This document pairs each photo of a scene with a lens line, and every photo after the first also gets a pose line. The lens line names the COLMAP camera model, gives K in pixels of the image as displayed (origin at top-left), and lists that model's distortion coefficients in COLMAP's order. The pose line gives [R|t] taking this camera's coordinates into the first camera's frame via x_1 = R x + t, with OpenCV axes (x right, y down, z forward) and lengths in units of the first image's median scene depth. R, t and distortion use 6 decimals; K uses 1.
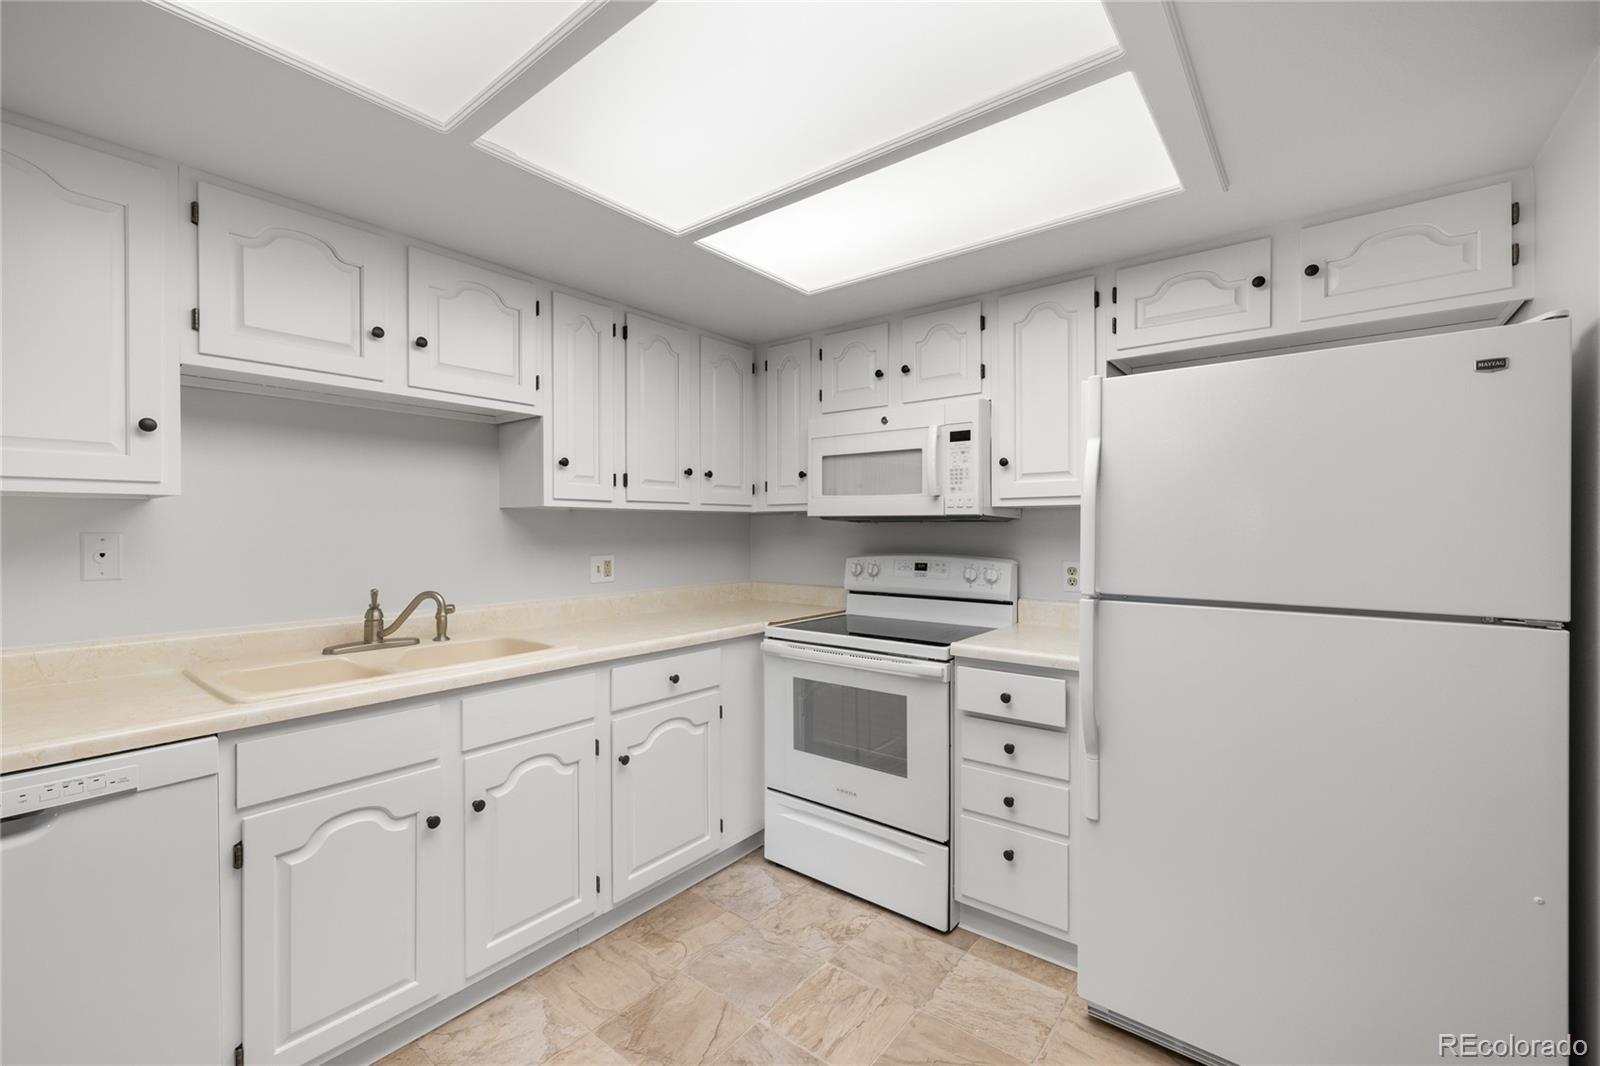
lens RADIAL K [[673.7, 0, 790.5], [0, 673.7, 531.0], [0, 0, 1]] dist [0.000873, 0.001829]
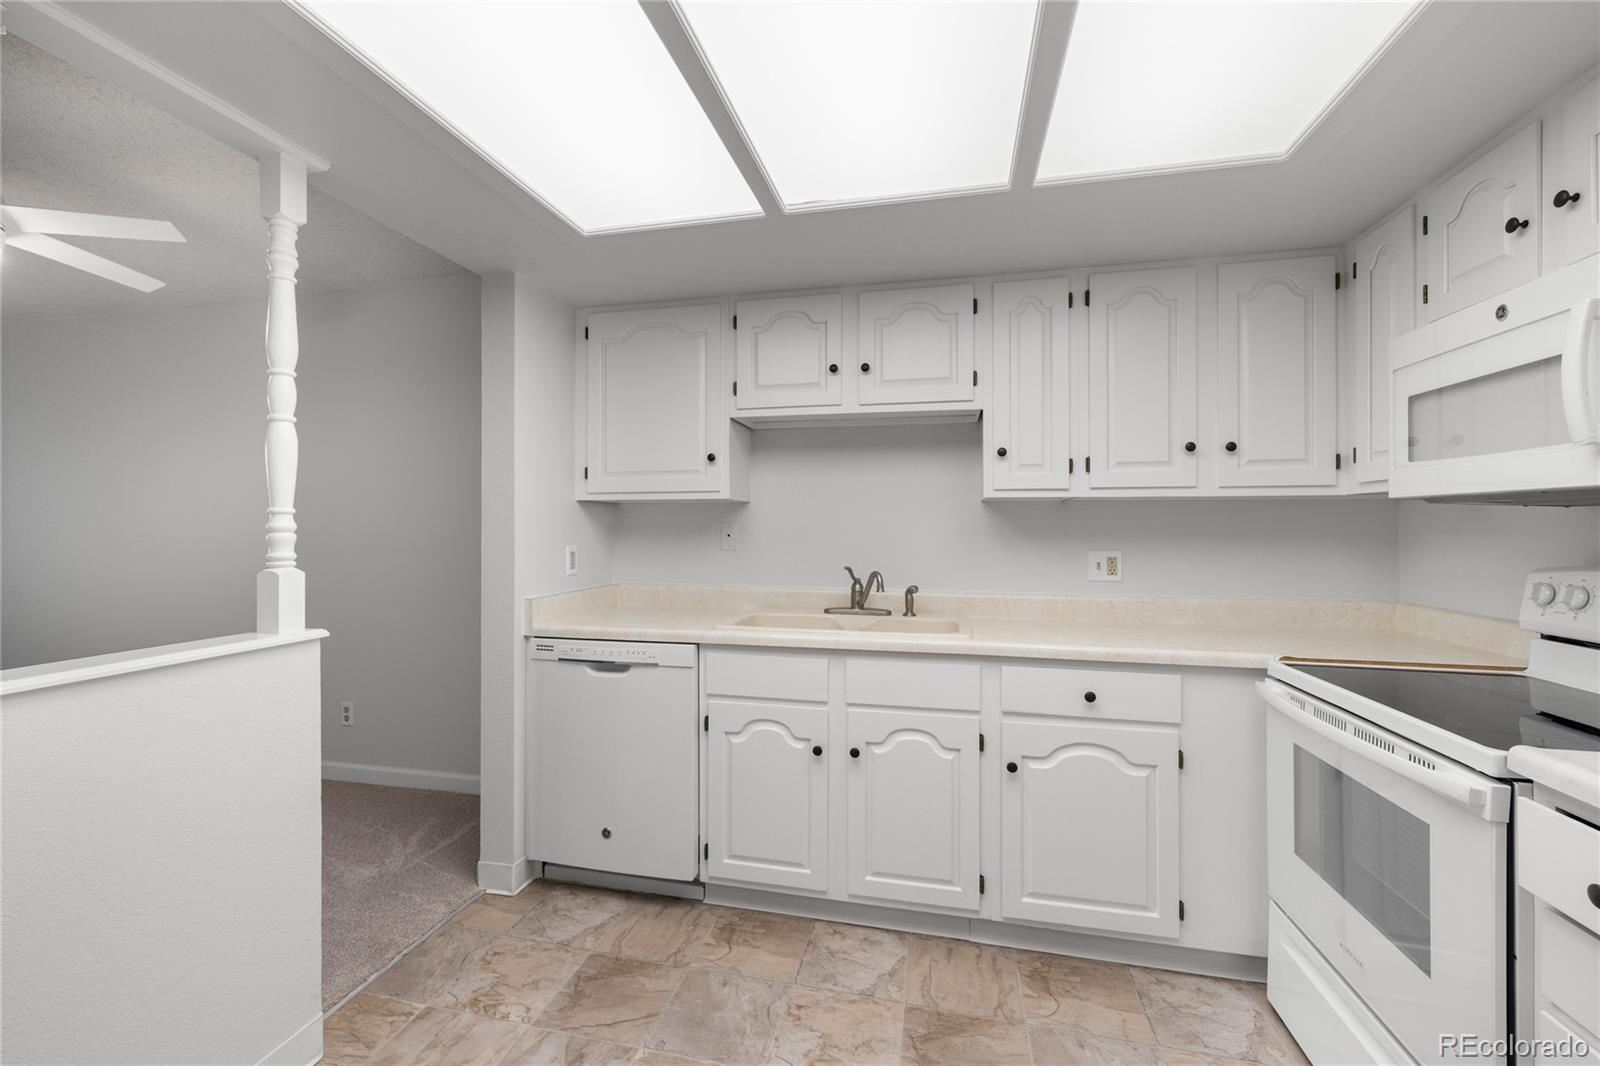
lens RADIAL K [[673.7, 0, 788.9], [0, 673.7, 526.1], [0, 0, 1]] dist [0.000873, 0.001829]
pose [[0.430290, 0.000336, -0.902691, 0.448540], [-0.007564, 0.999966, -0.003233, 0.012470], [0.902659, 0.008219, 0.430278, 0.312018]]
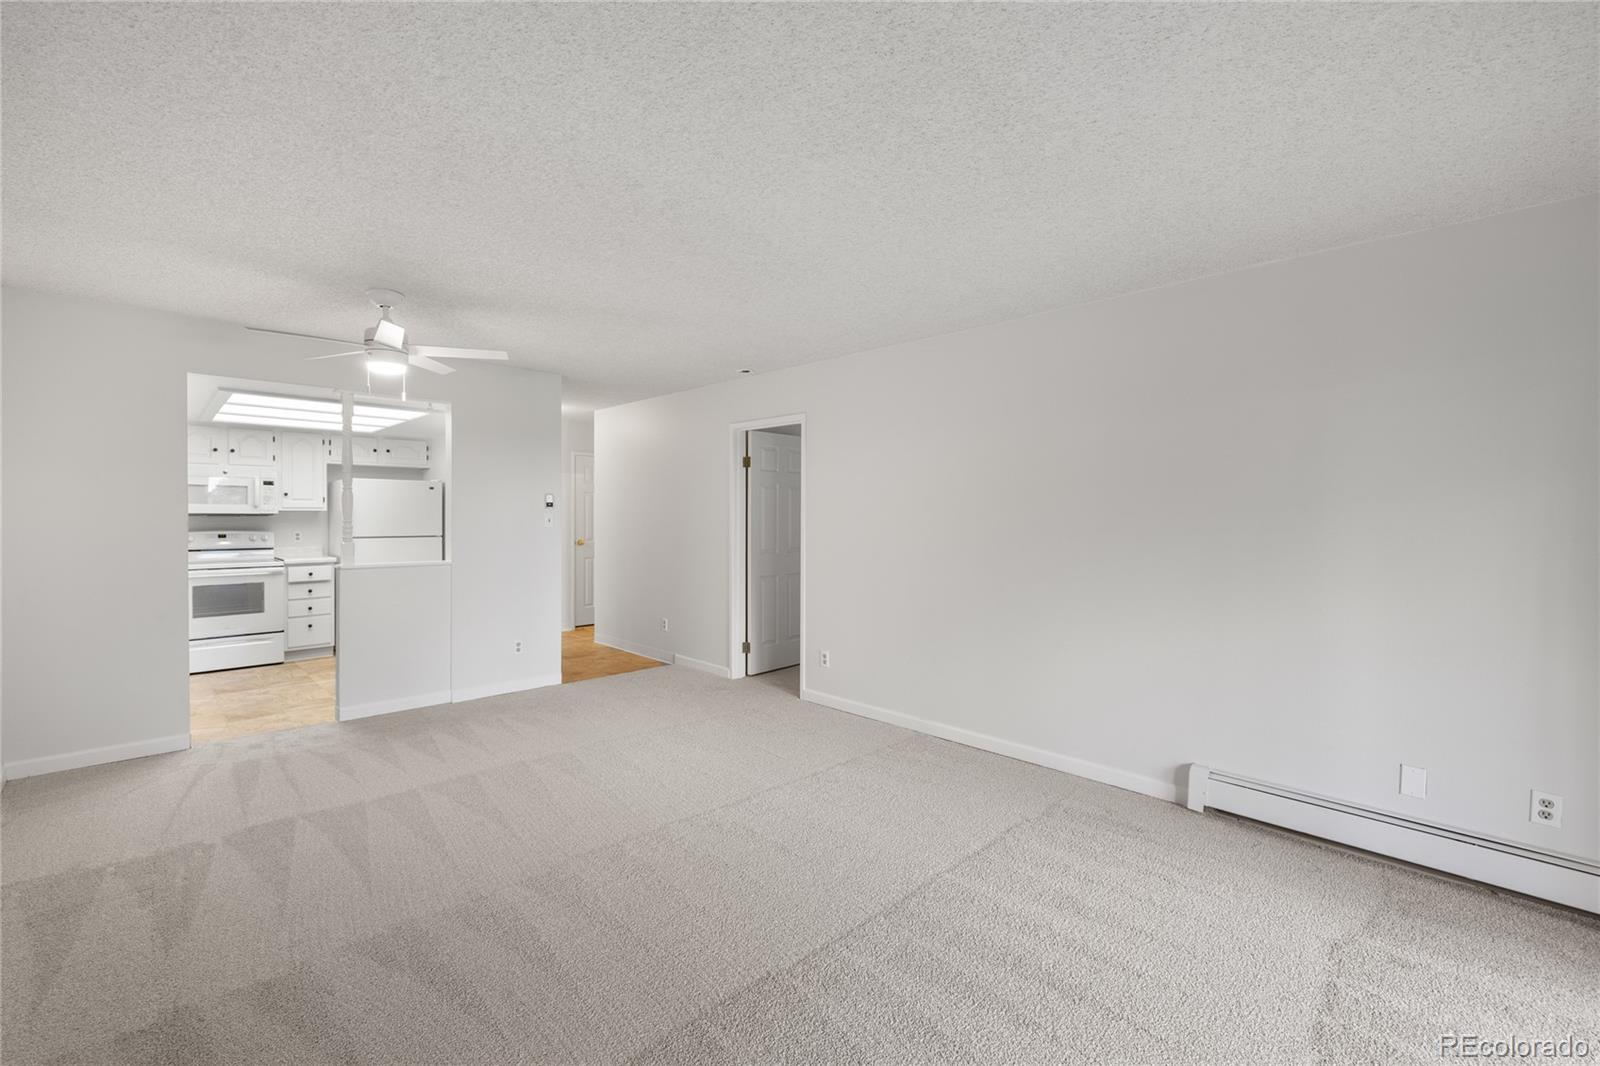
lens RADIAL K [[673.7, 0, 784.8], [0, 673.7, 521.4], [0, 0, 1]] dist [0.000873, 0.001829]
pose [[0.120415, -0.009653, 0.992677, -2.277575], [-0.000312, 0.999952, 0.009761, -0.021936], [-0.992724, -0.001485, 0.120406, -1.398314]]
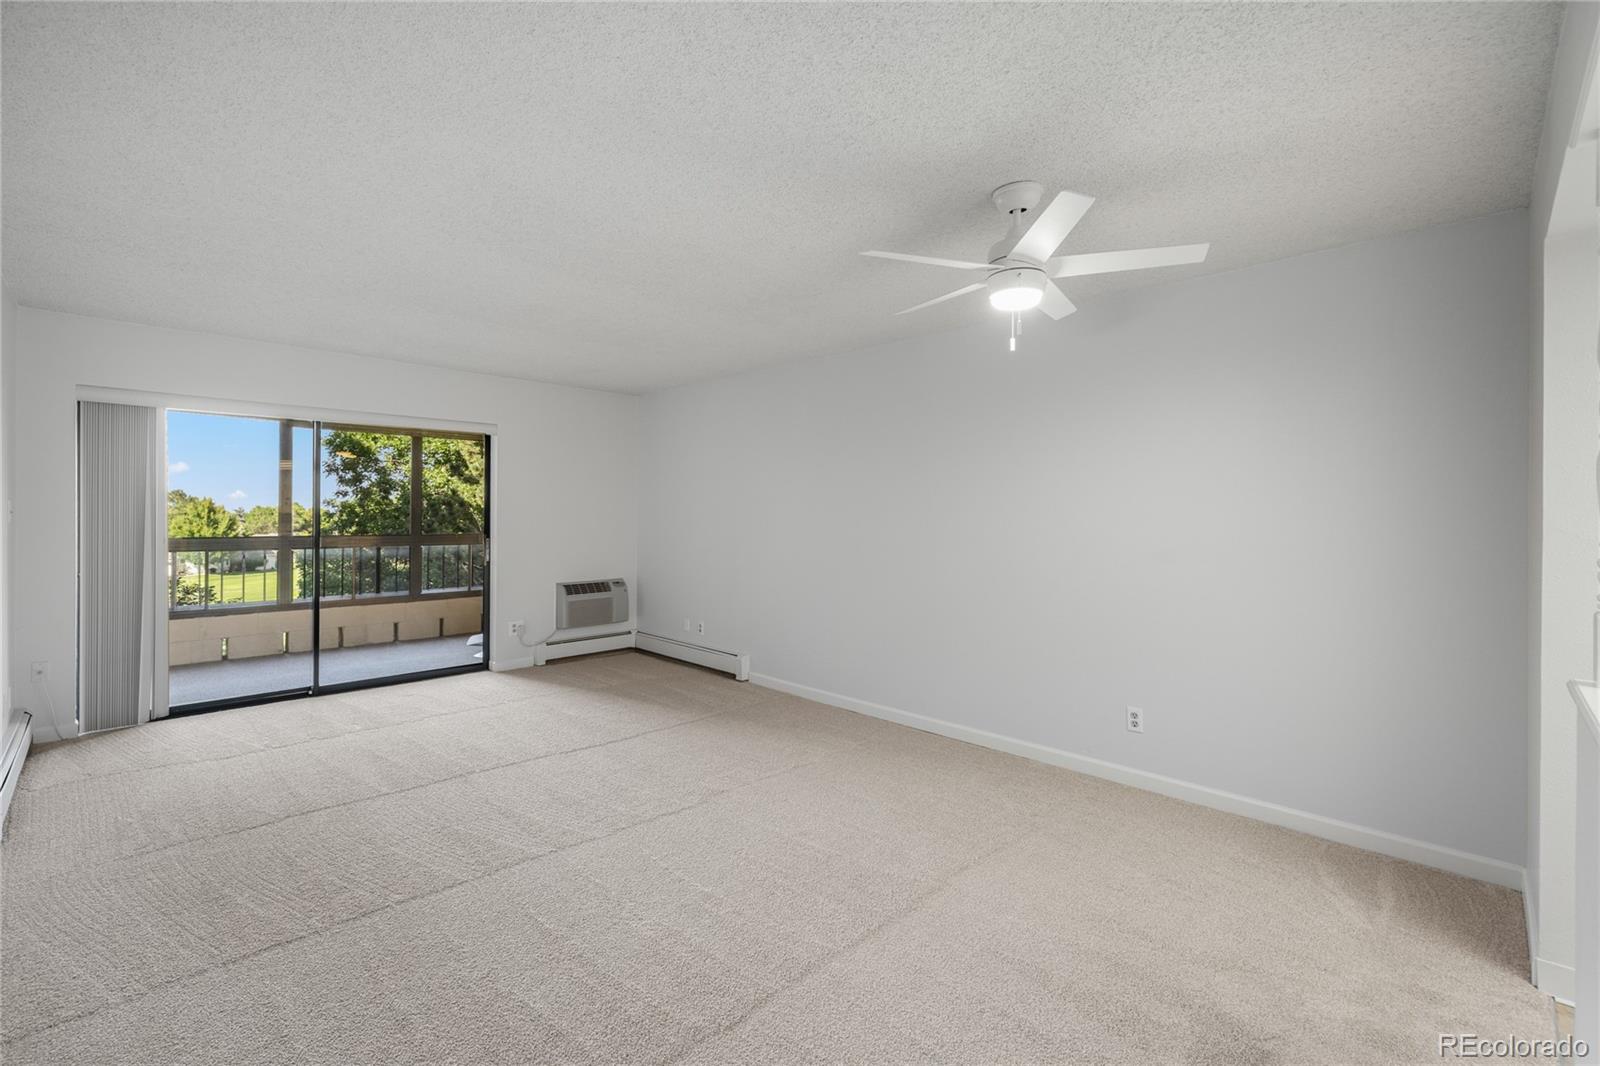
lens RADIAL K [[673.7, 0, 786.6], [0, 673.7, 519.5], [0, 0, 1]] dist [0.000873, 0.001829]
pose [[-0.102596, 0.013852, -0.994627, 0.244537], [-0.011782, 0.999816, 0.015139, -0.028515], [0.994653, 0.013272, -0.102414, -0.551817]]
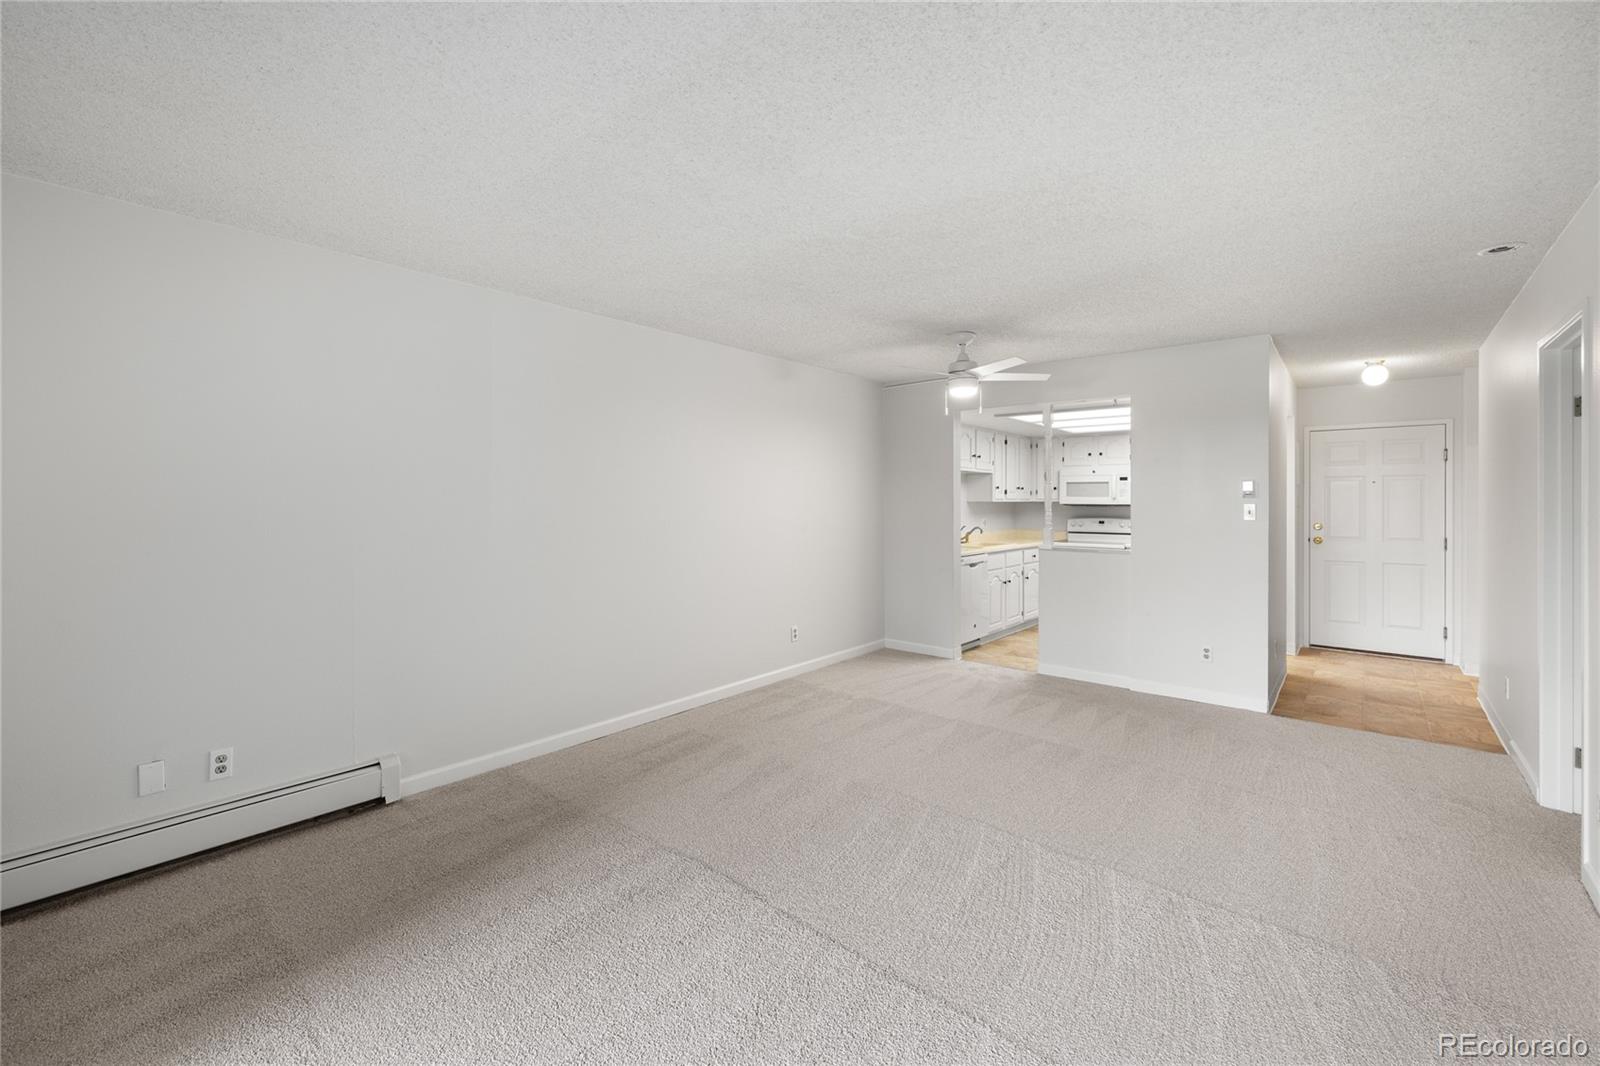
lens RADIAL K [[673.7, 0, 789.9], [0, 673.7, 505.7], [0, 0, 1]] dist [0.000873, 0.001829]
pose [[0.999631, 0.001979, -0.027086, -1.303225], [-0.001943, 0.999997, 0.001369, -0.020555], [0.027088, -0.001316, 0.999632, -2.323637]]
